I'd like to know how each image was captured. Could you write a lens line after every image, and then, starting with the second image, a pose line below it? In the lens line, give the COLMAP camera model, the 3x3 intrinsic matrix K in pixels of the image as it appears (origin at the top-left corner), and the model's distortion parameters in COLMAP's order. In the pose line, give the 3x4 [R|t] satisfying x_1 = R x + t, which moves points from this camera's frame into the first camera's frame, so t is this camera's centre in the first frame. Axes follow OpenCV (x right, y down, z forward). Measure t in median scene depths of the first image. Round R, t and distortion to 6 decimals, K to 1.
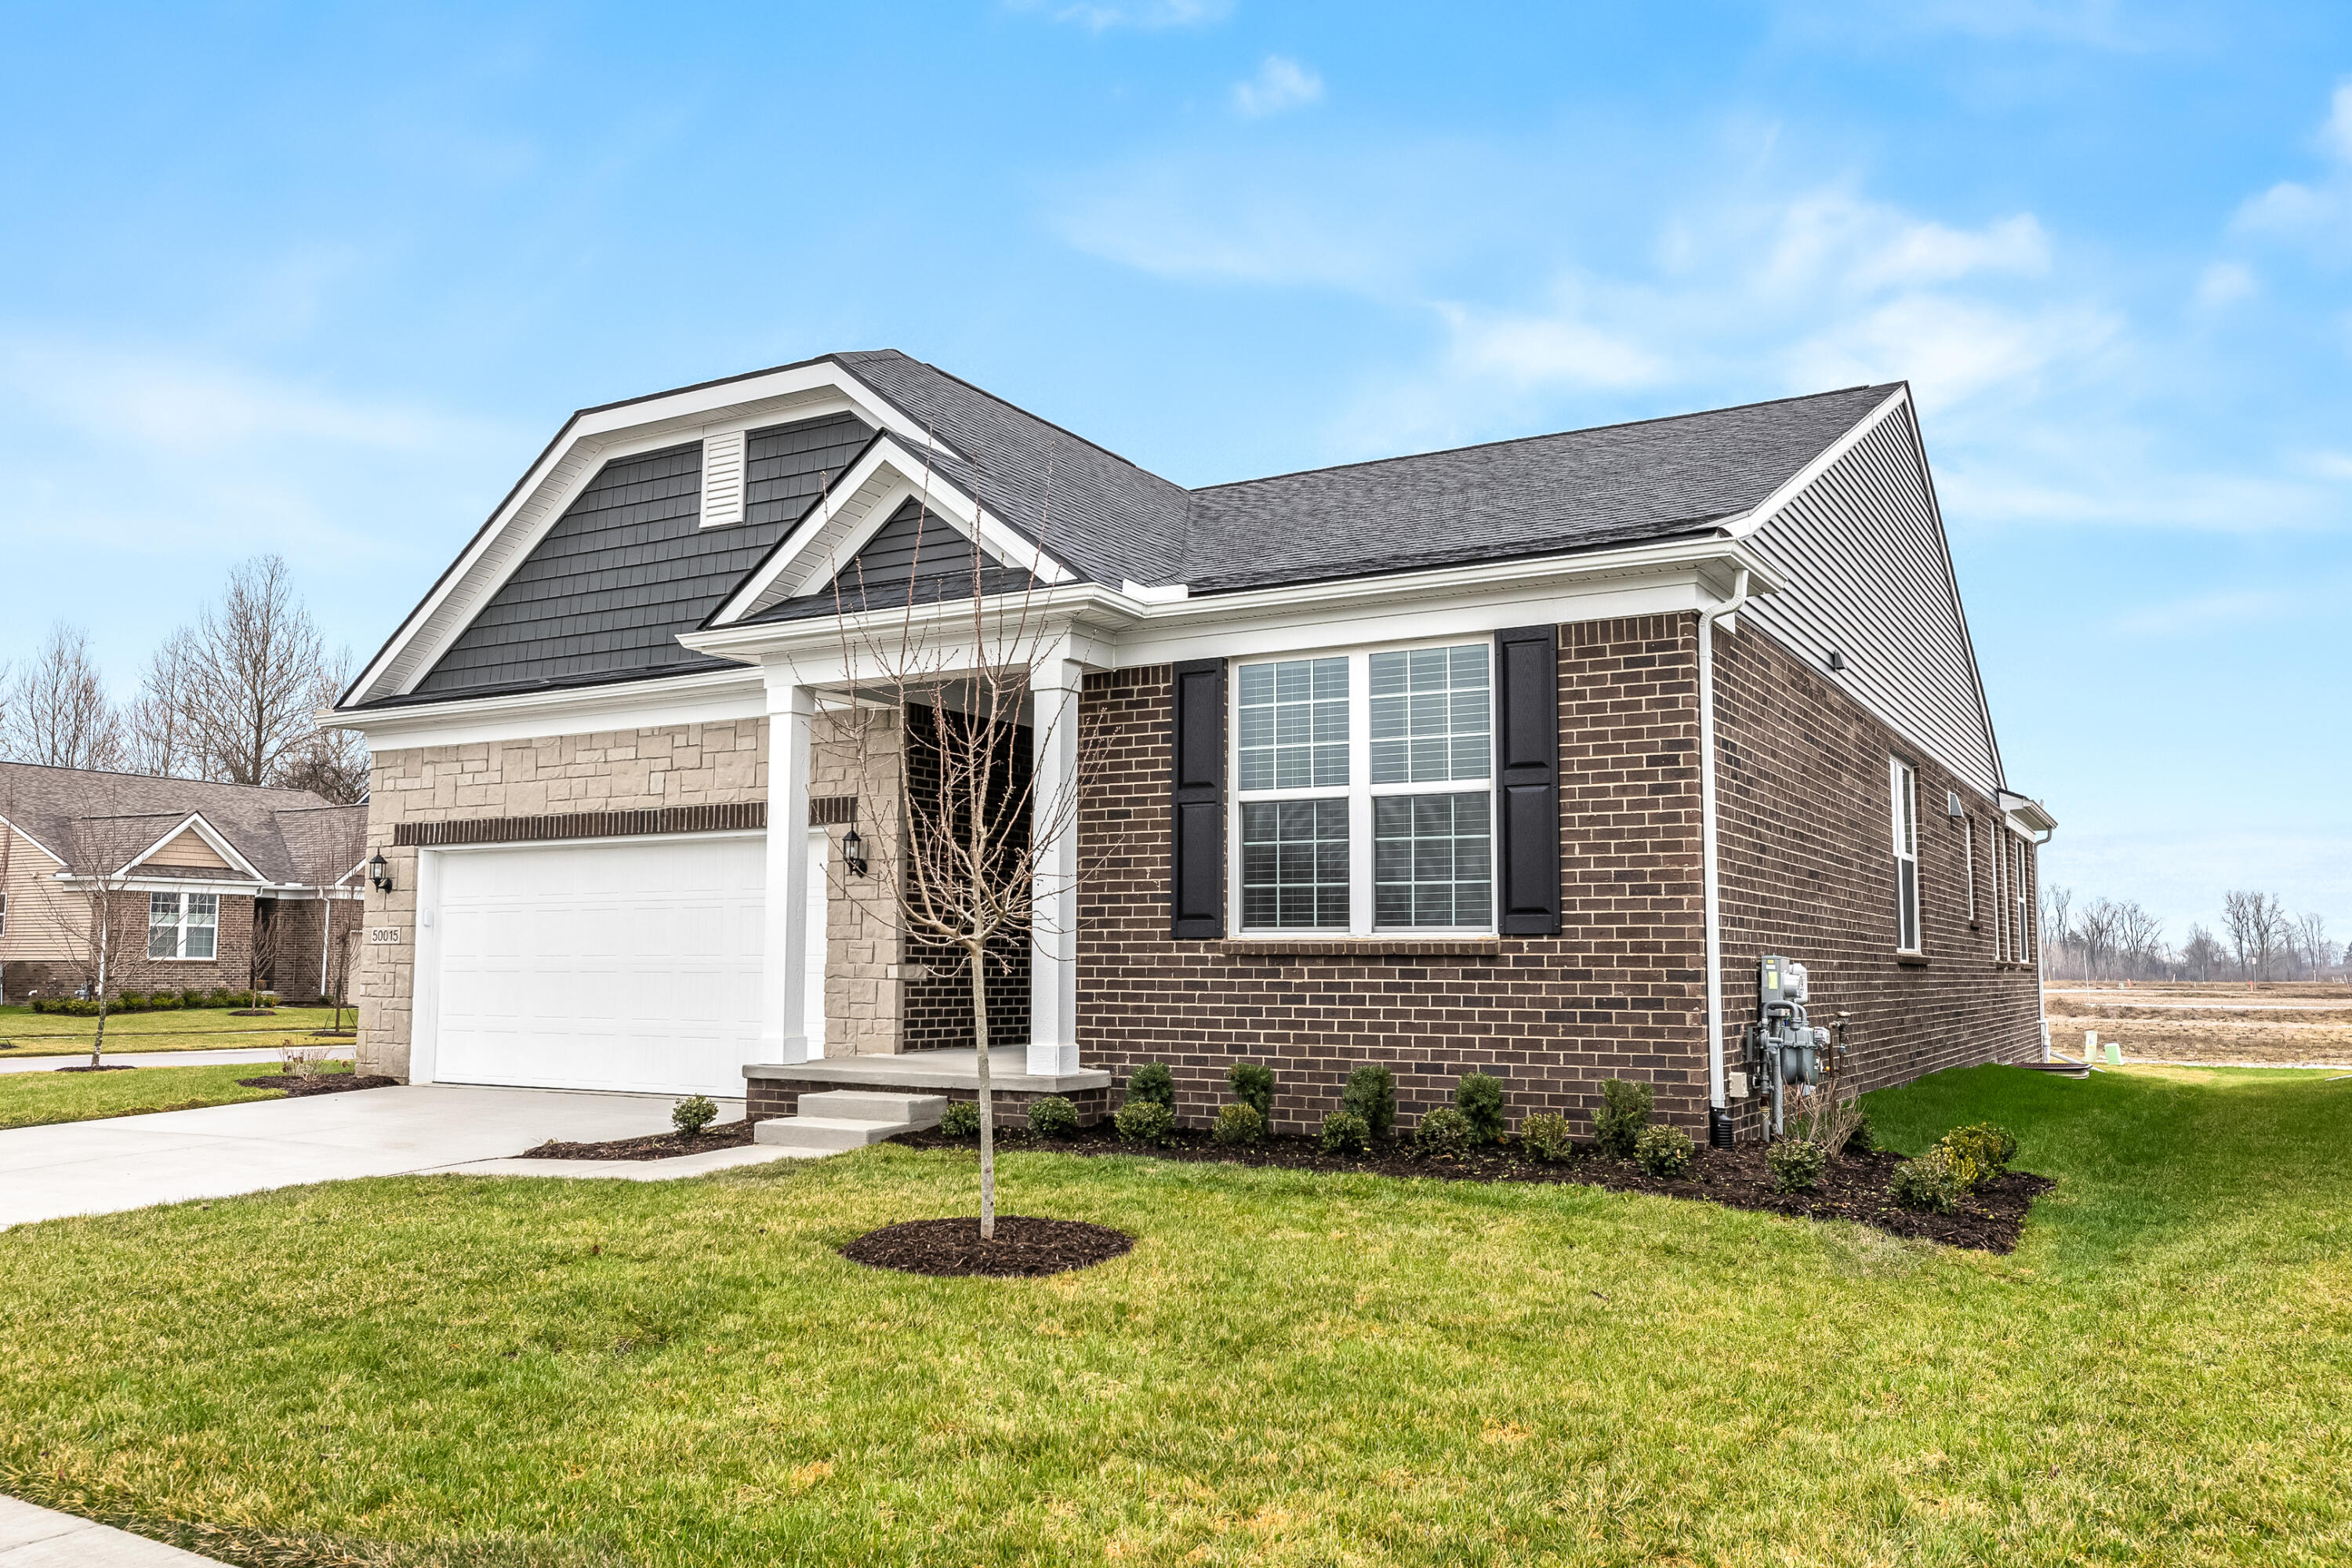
lens RADIAL K [[1794.3, 0, 1176.0], [0, 1794.3, 784.0], [0, 0, 1]] dist [-0.027379, 0.002604]
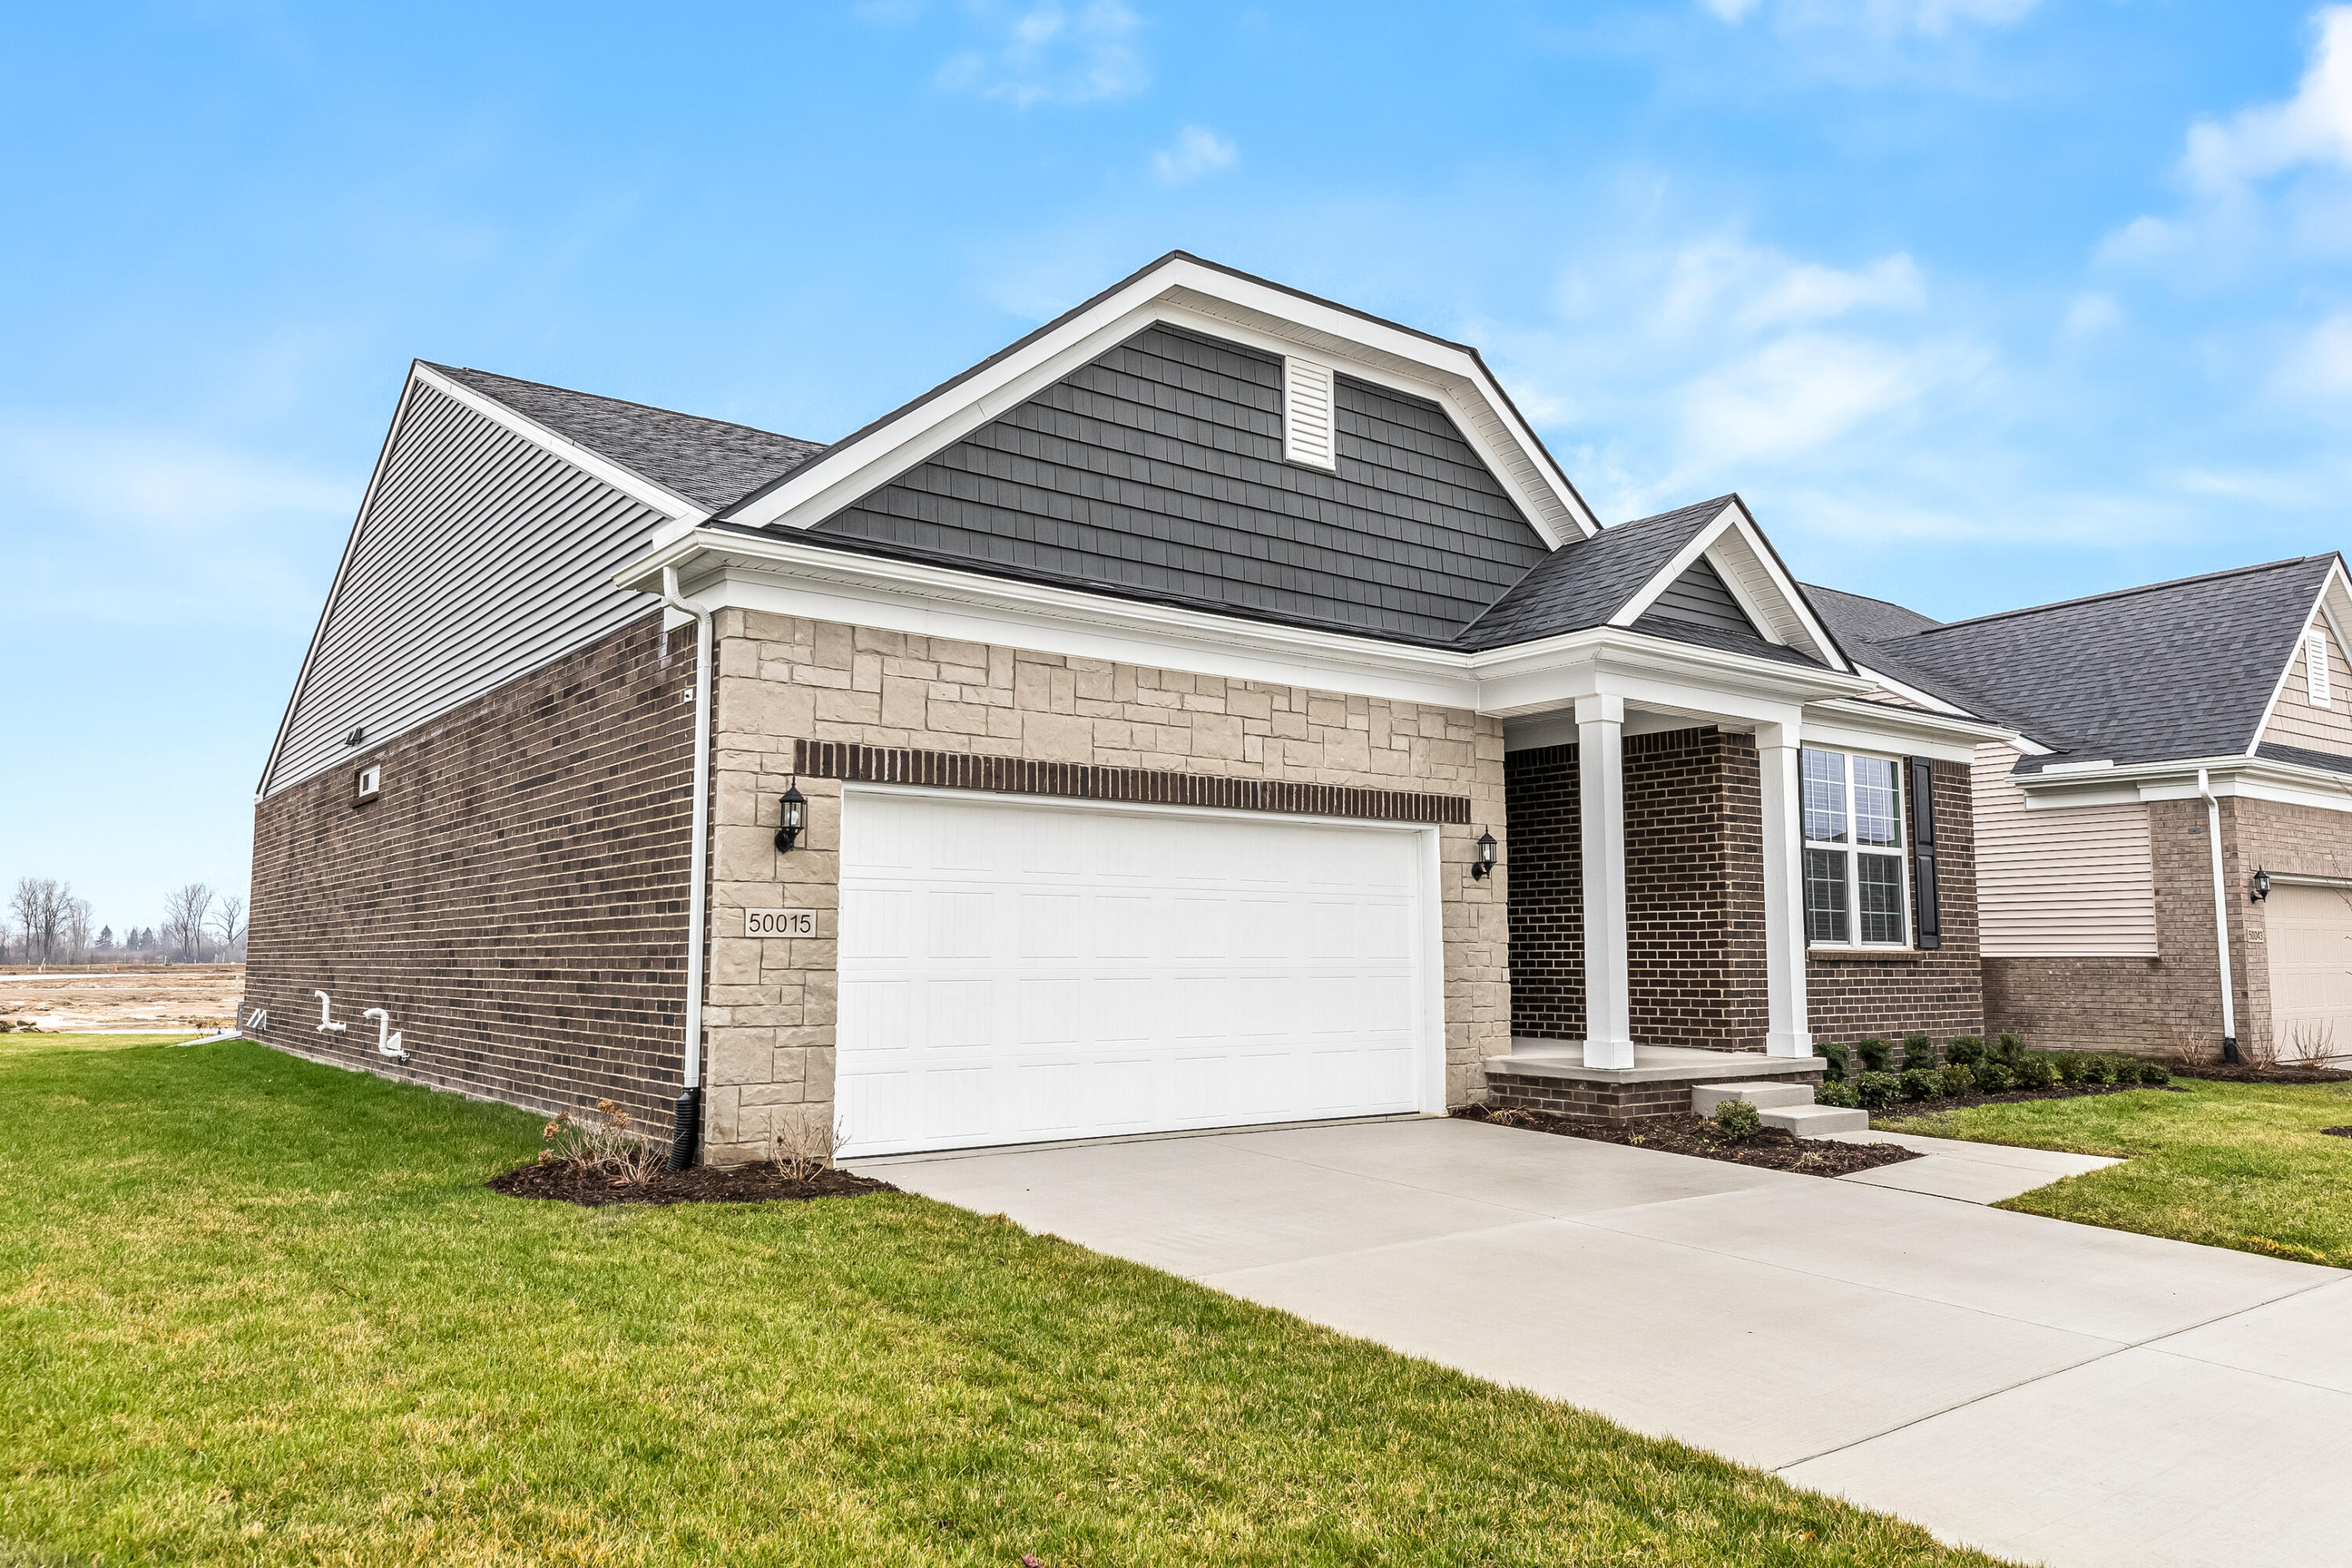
lens RADIAL K [[1615.7, 0, 1176.0], [0, 1615.7, 784.0], [0, 0, 1]] dist [0.000060, -0.000474]
pose [[0.383286, 0.097061, 0.918516, -1.250408], [-0.096847, 0.993205, -0.064541, 0.085145], [-0.918538, -0.064218, 0.390081, 0.938082]]
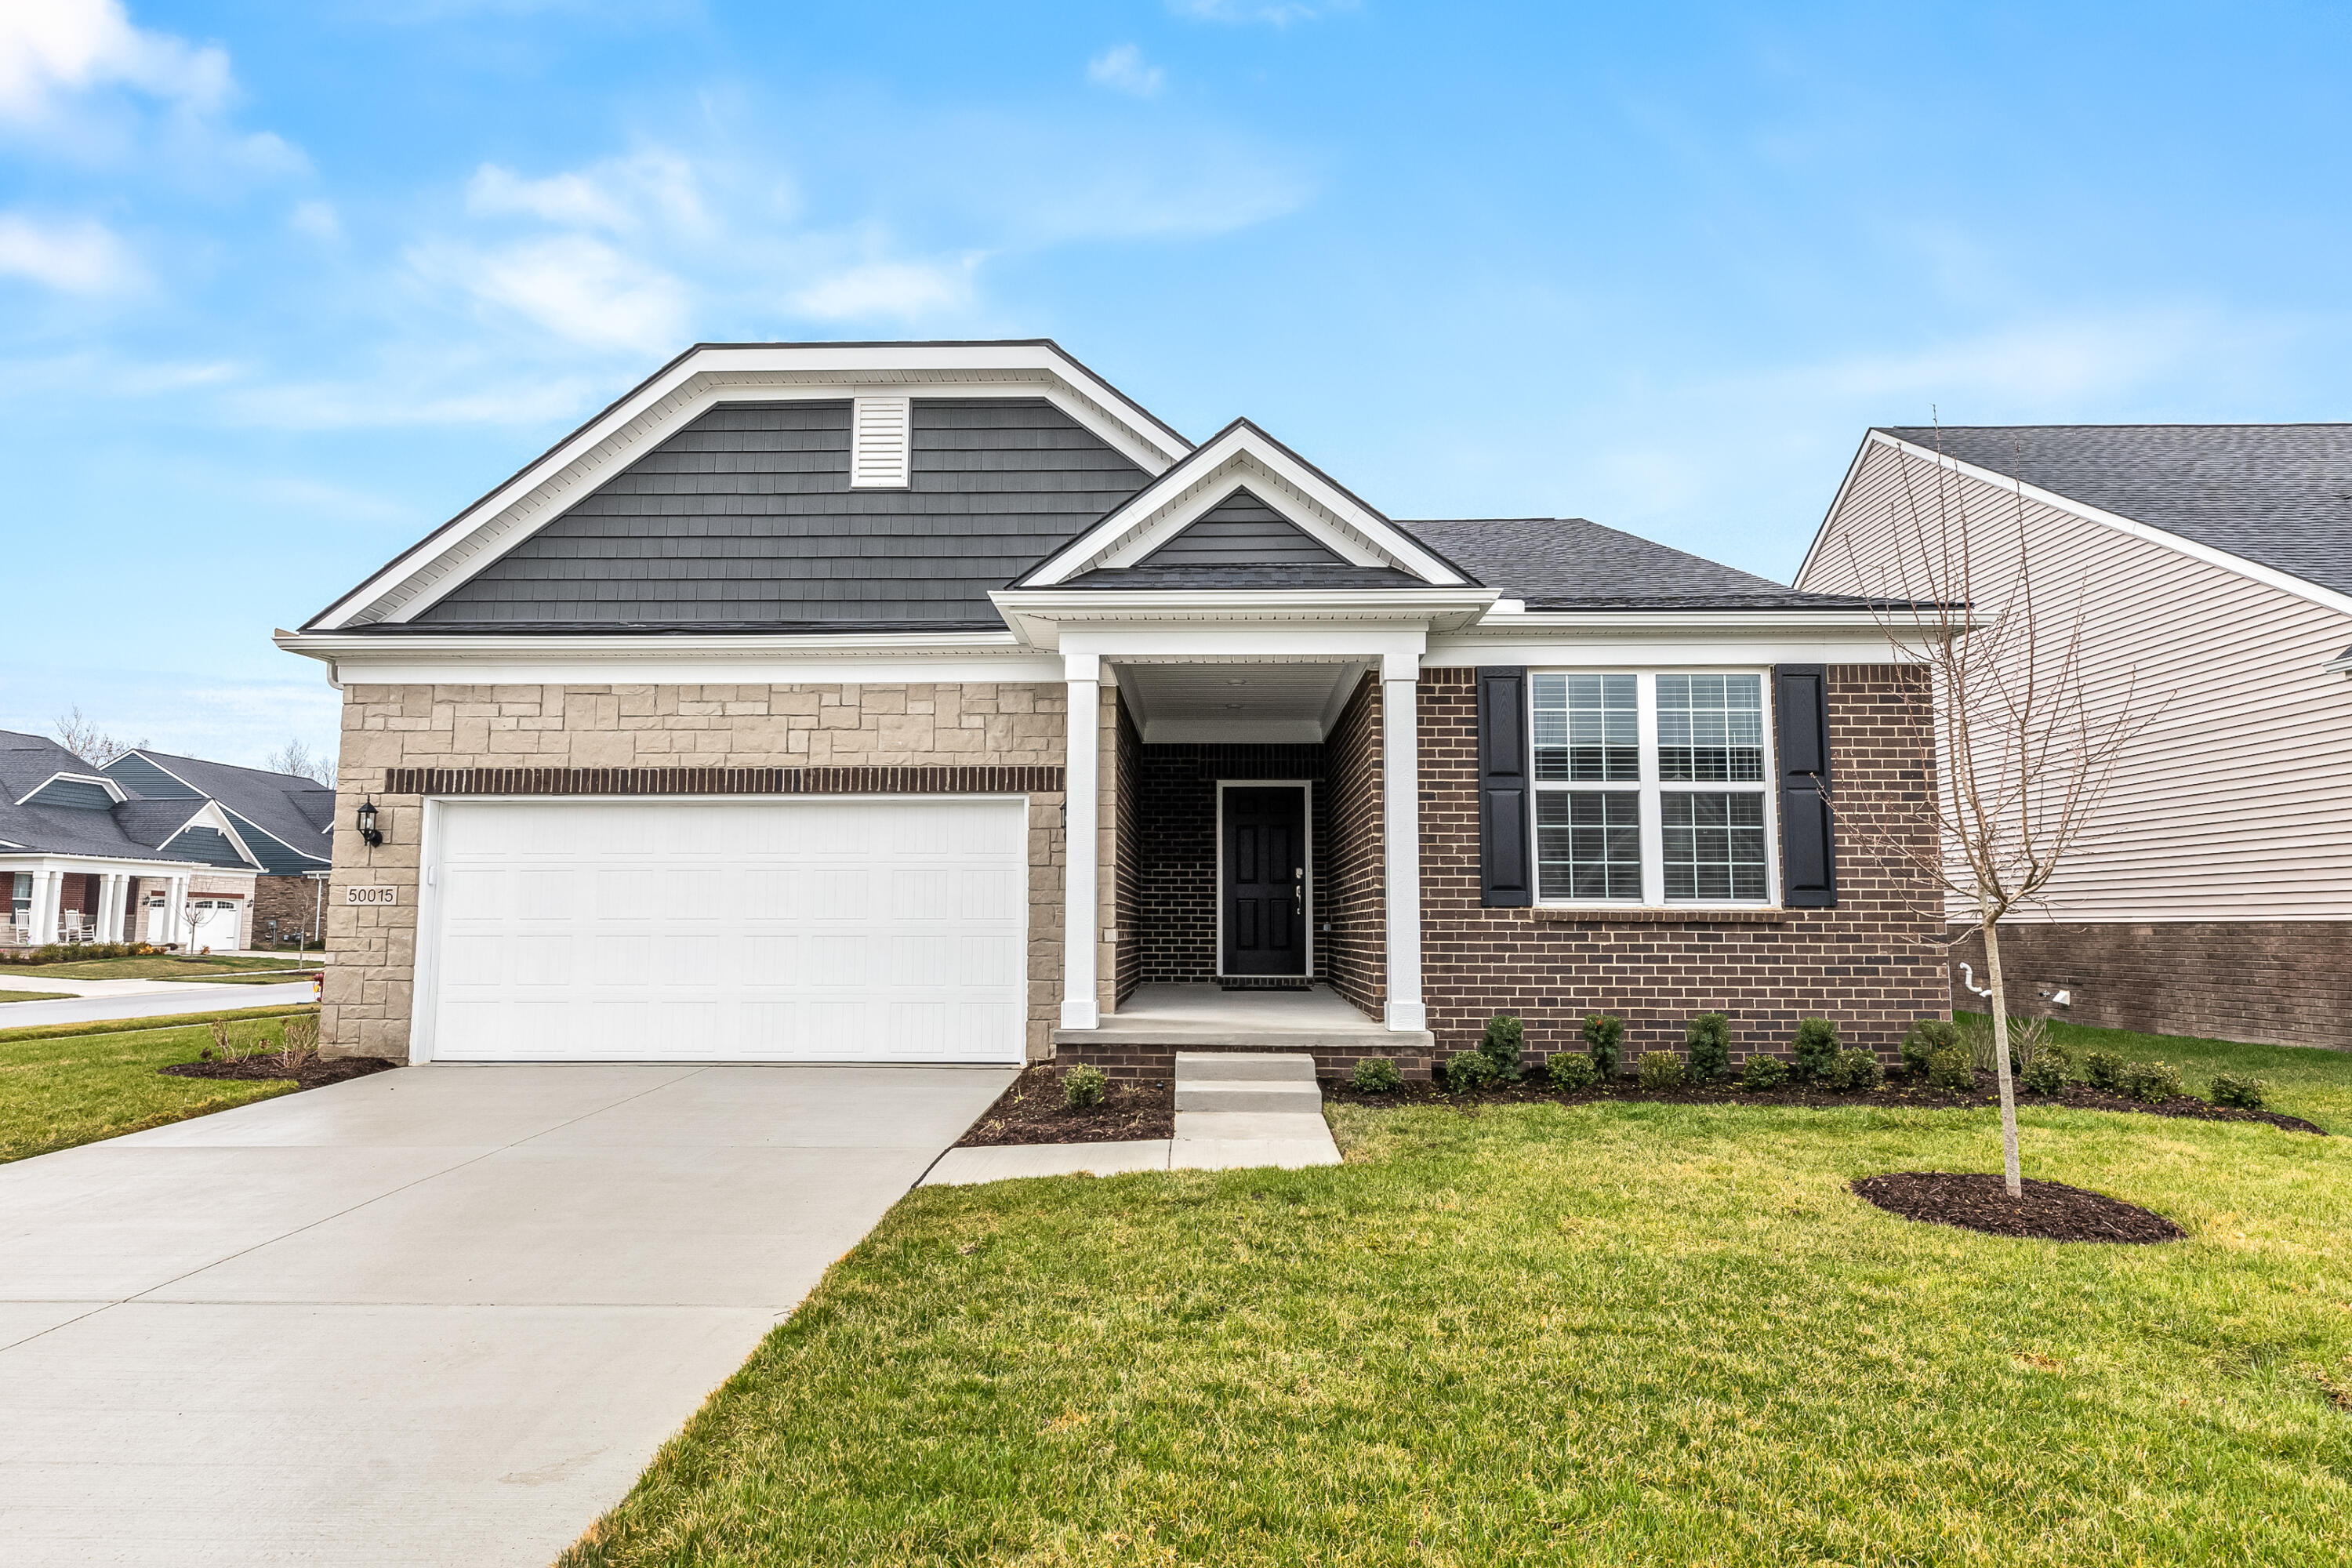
lens RADIAL K [[1330.7, 0, 1176.0], [0, 1330.7, 784.0], [0, 0, 1]] dist [-0.000130, -0.000447]
pose [[0.879800, 0.051154, 0.472583, -0.569376], [-0.049080, 0.998655, -0.016726, 0.031094], [-0.472803, -0.008479, 0.881127, 0.337773]]
